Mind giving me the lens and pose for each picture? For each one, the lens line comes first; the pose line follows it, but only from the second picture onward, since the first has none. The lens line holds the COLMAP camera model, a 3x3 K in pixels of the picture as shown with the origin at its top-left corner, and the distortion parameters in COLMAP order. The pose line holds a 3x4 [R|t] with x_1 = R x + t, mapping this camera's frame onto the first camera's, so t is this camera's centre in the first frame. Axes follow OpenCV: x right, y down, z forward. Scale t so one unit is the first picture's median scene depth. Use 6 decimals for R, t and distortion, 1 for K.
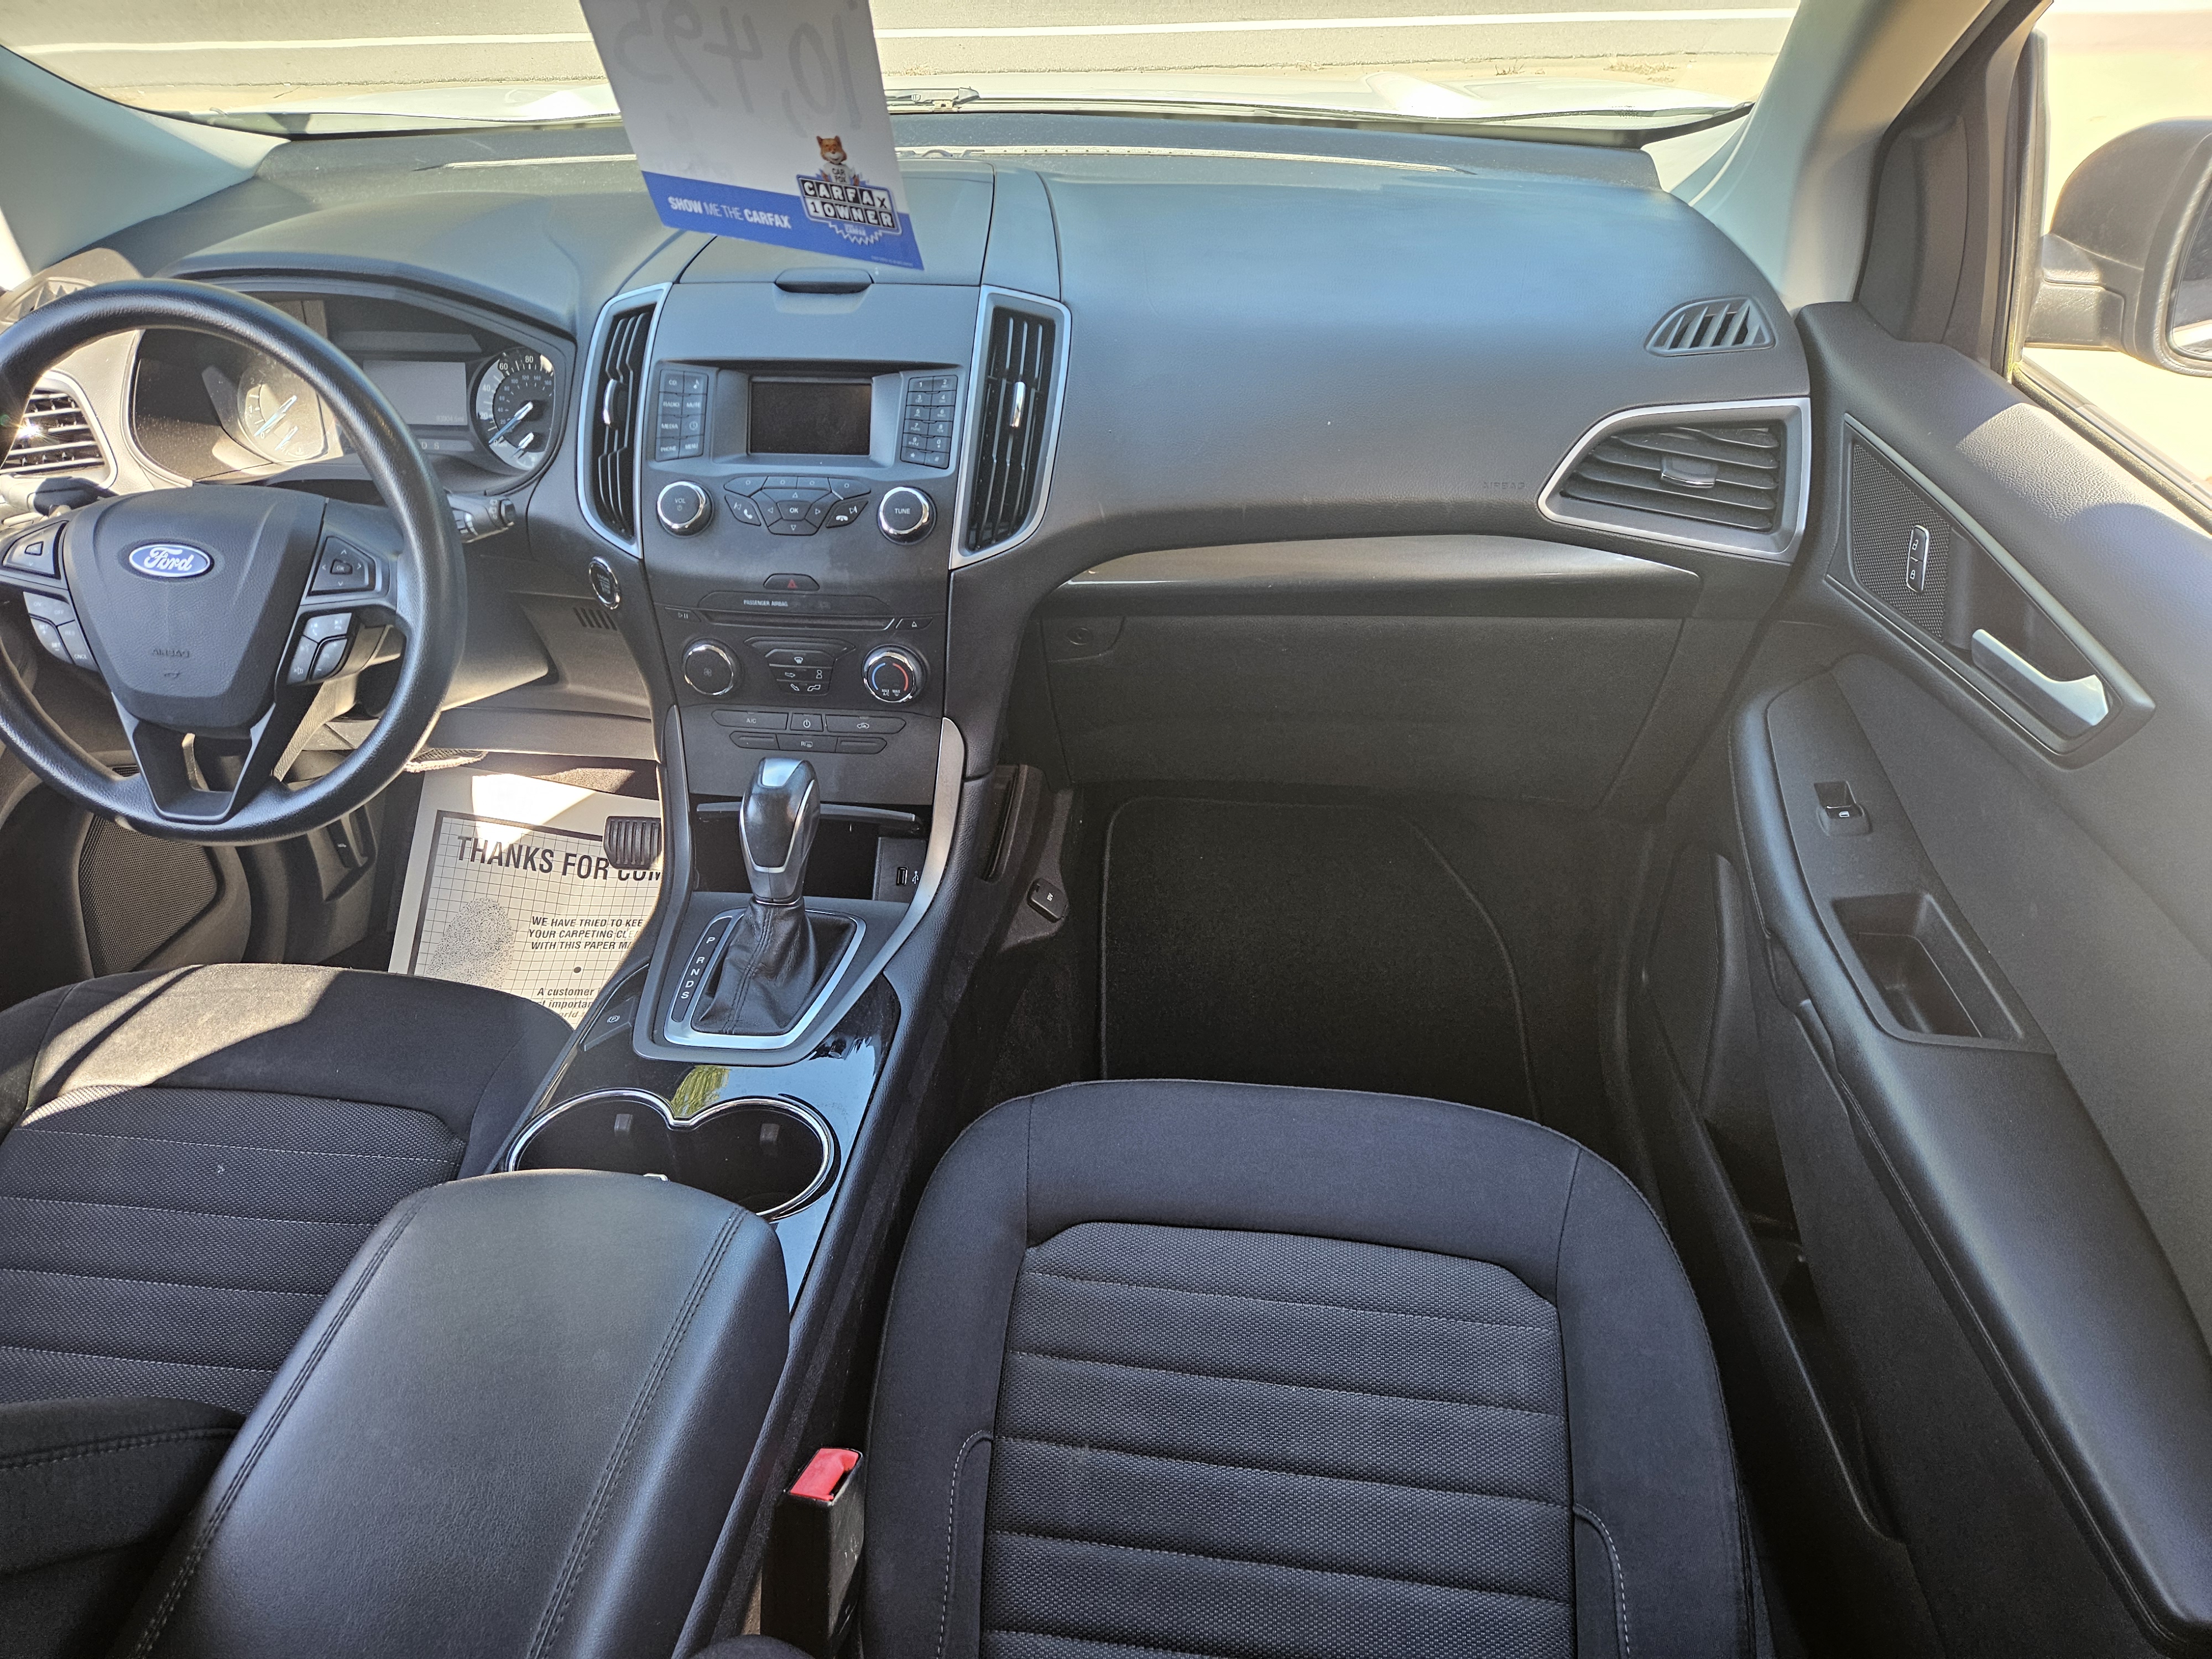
lens RADIAL K [[1453.9, 0, 1106.0], [0, 1453.9, 829.5], [0, 0, 1]] dist [0.053044, -0.014769]
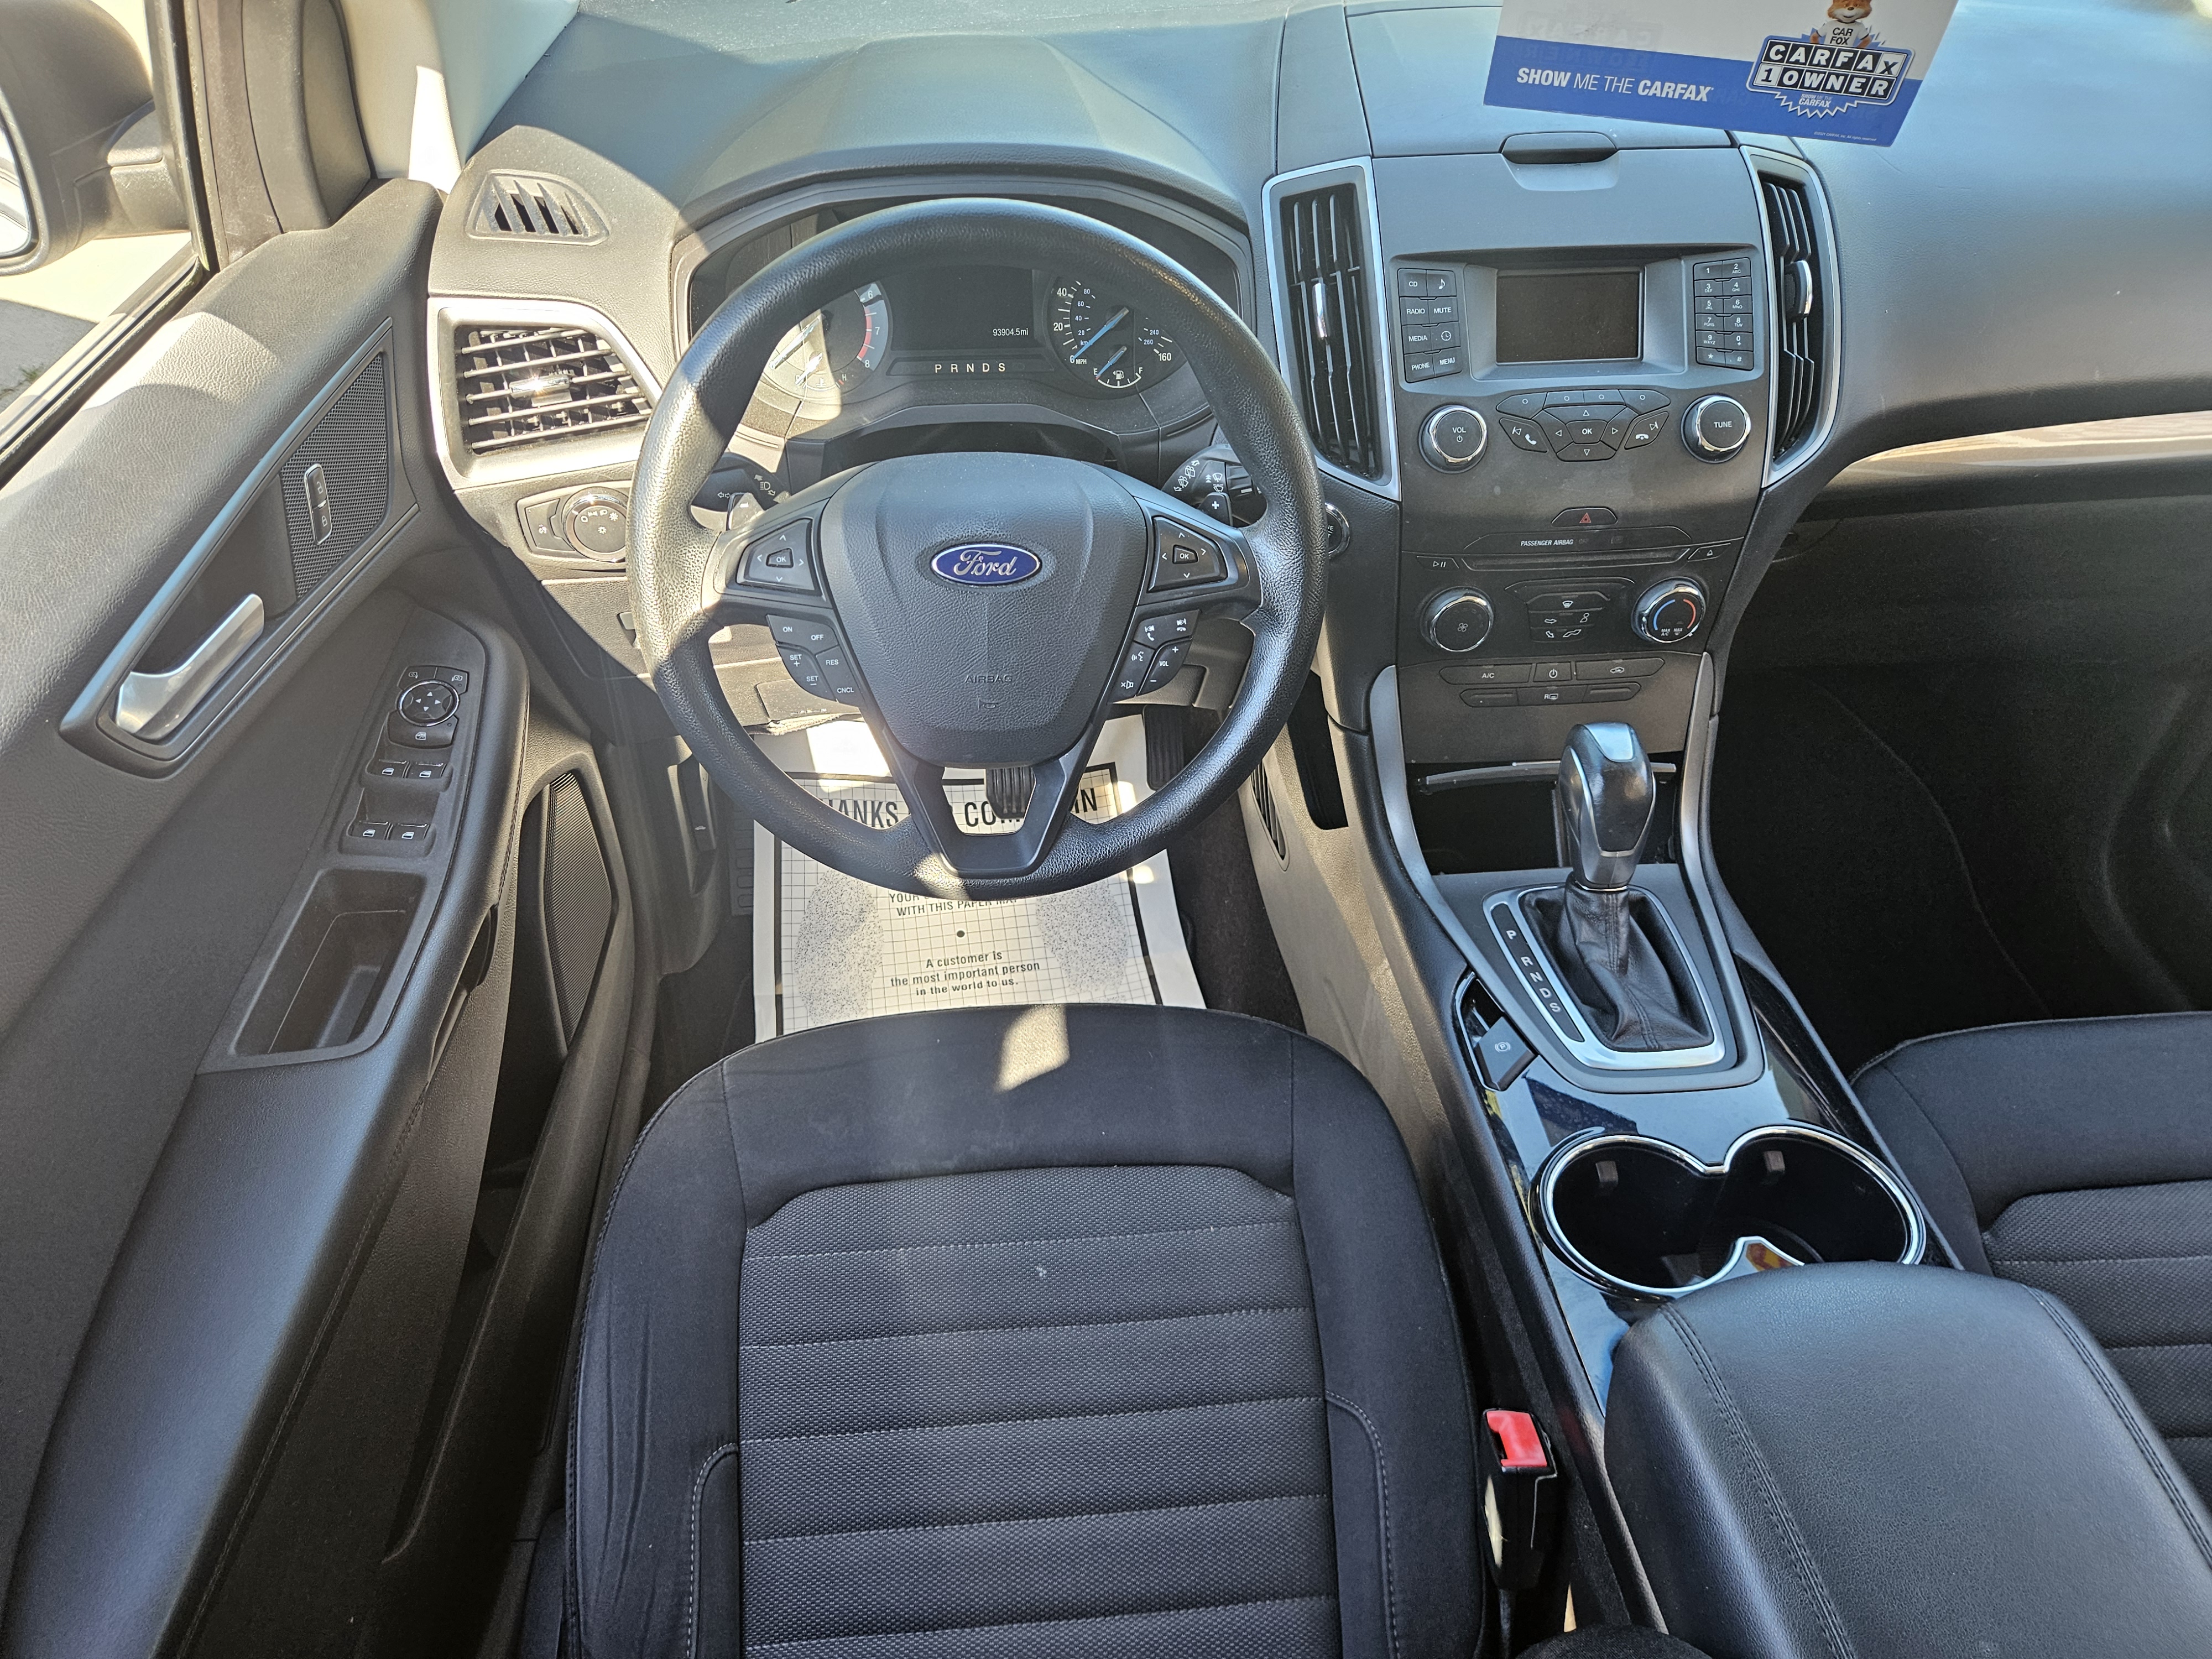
lens RADIAL K [[1473.2, 0, 1081.9], [0, 1473.2, 810.4], [0, 0, 1]] dist [0.046767, -0.041544]
pose [[0.980229, -0.108191, 0.165666, -0.664761], [0.087669, 0.988079, 0.126550, -0.133580], [-0.177382, -0.109524, 0.978029, 0.175317]]
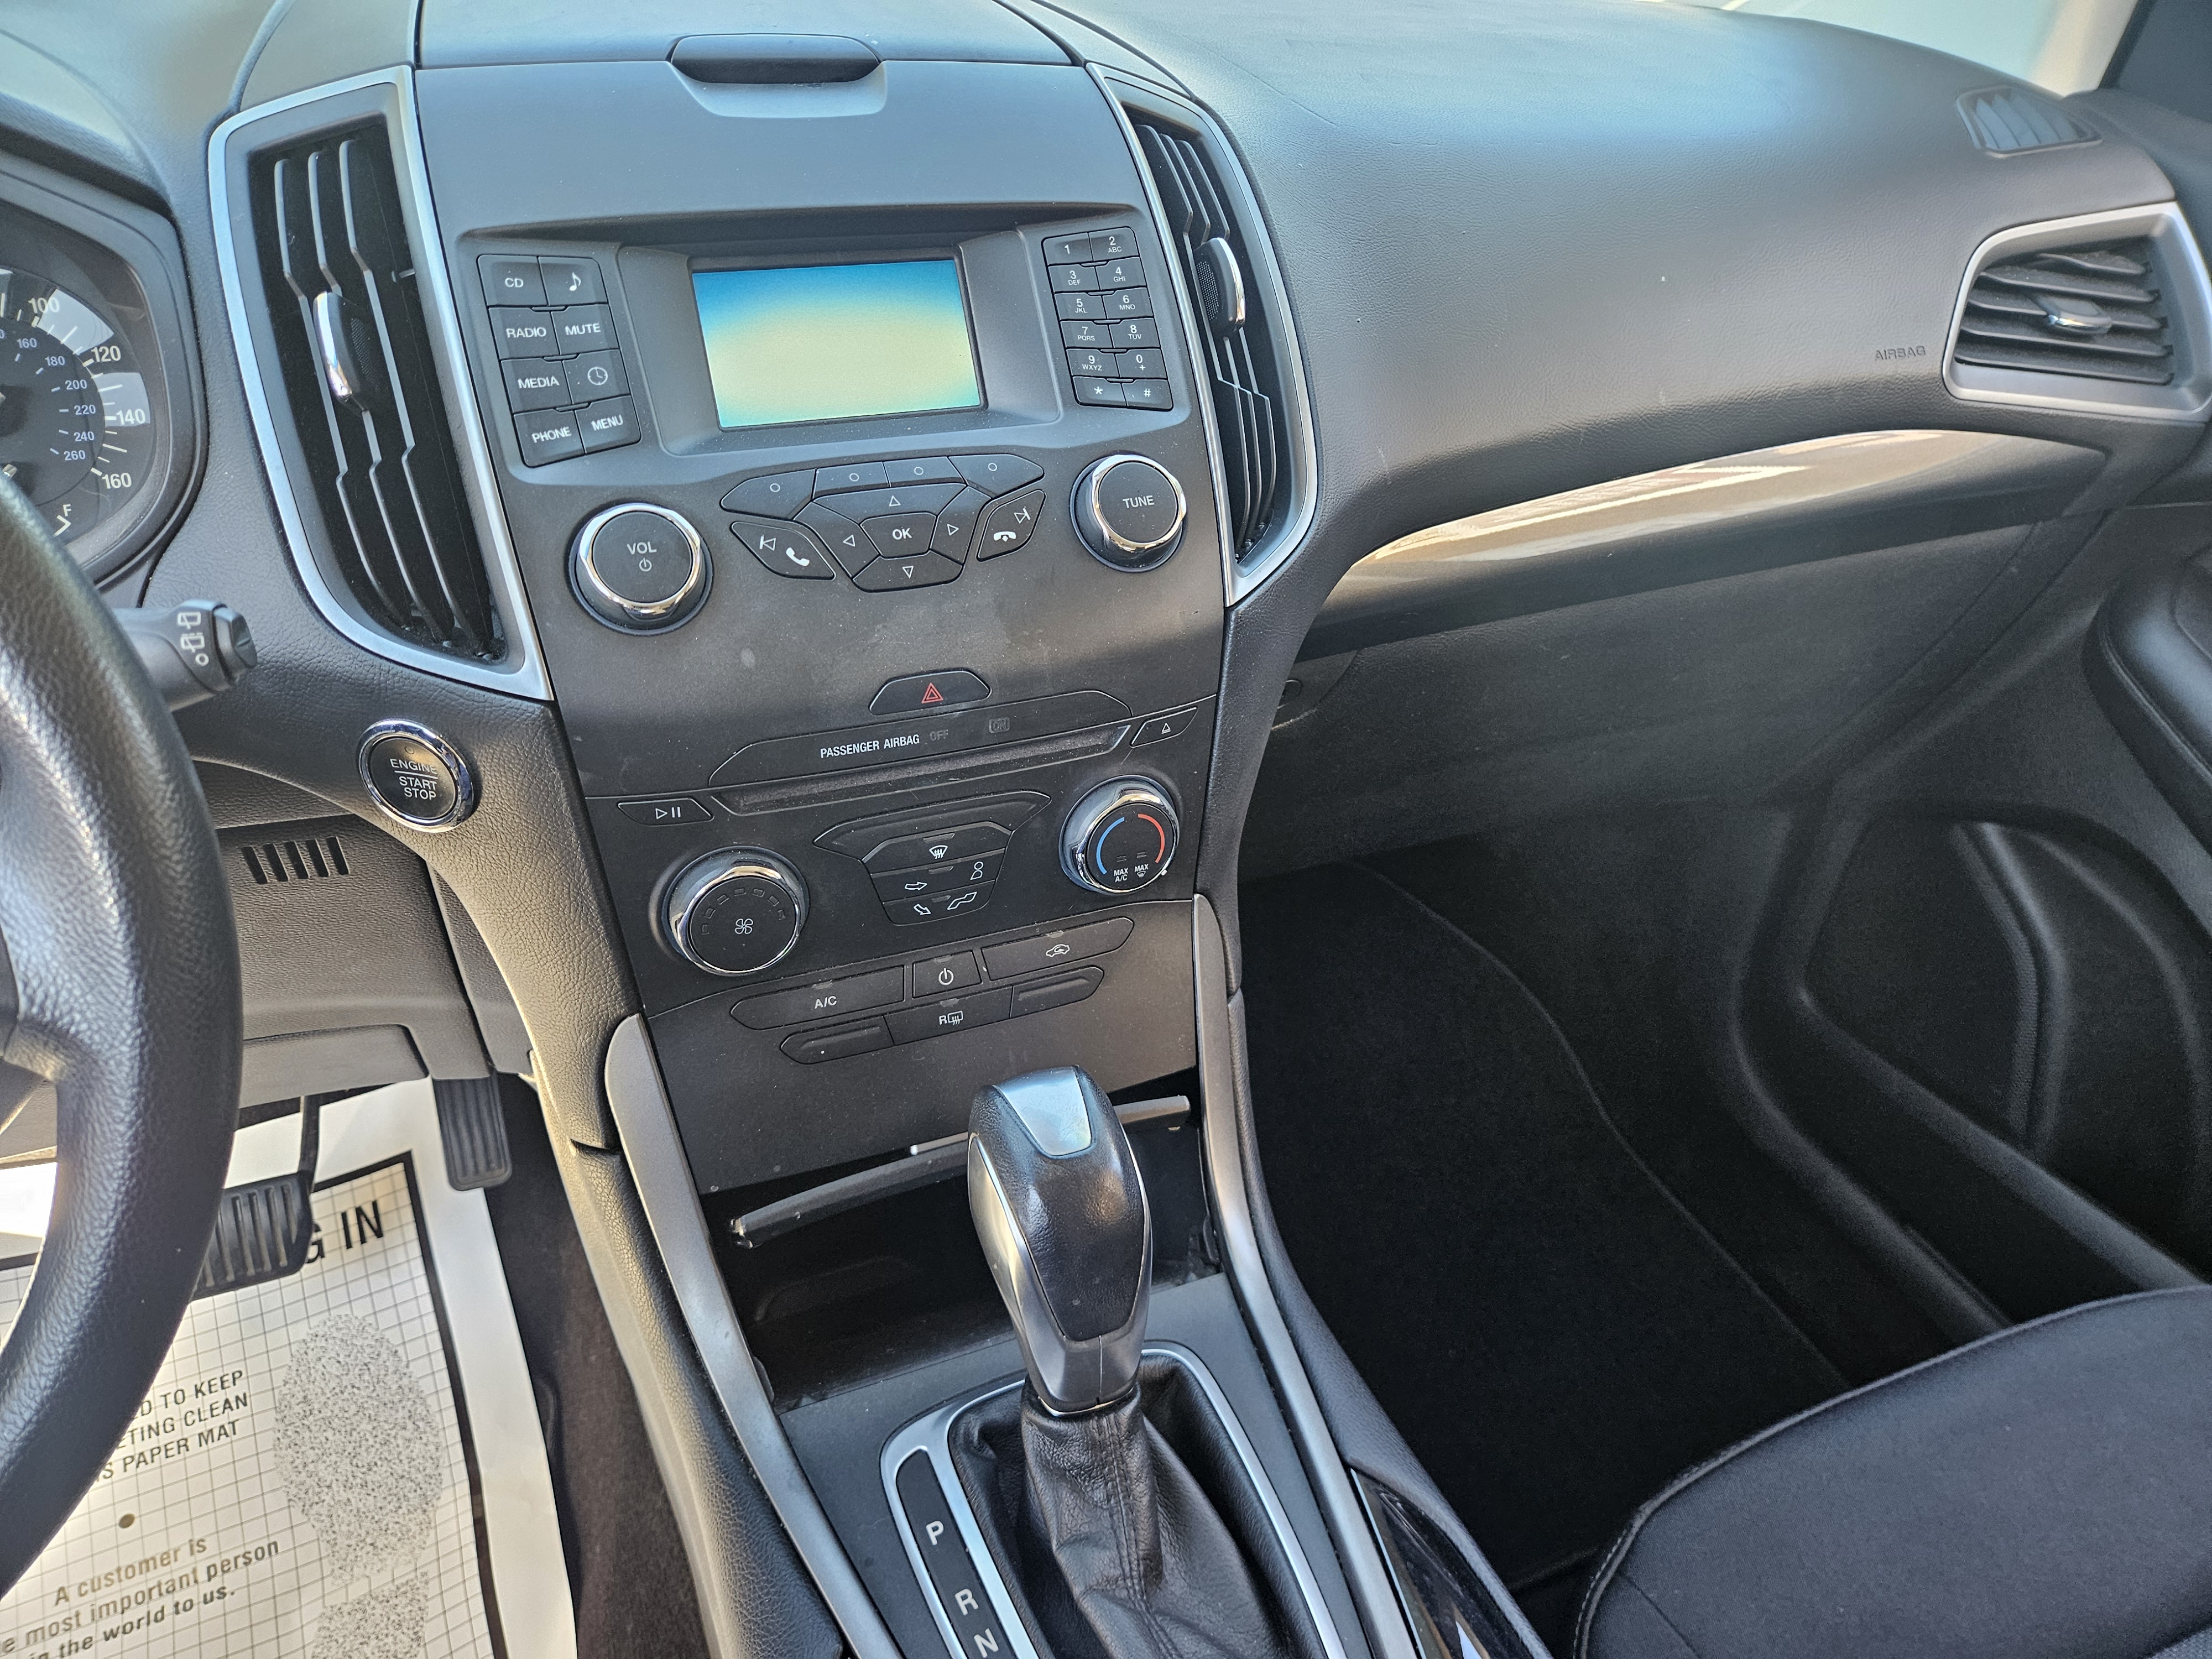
lens RADIAL K [[1473.2, 0, 1081.9], [0, 1473.2, 810.4], [0, 0, 1]] dist [0.046767, -0.041544]
pose [[0.871282, -0.214765, 0.441298, -0.381150], [0.225573, 0.973808, 0.028558, -0.133964], [-0.435872, 0.074663, 0.896906, 0.565187]]
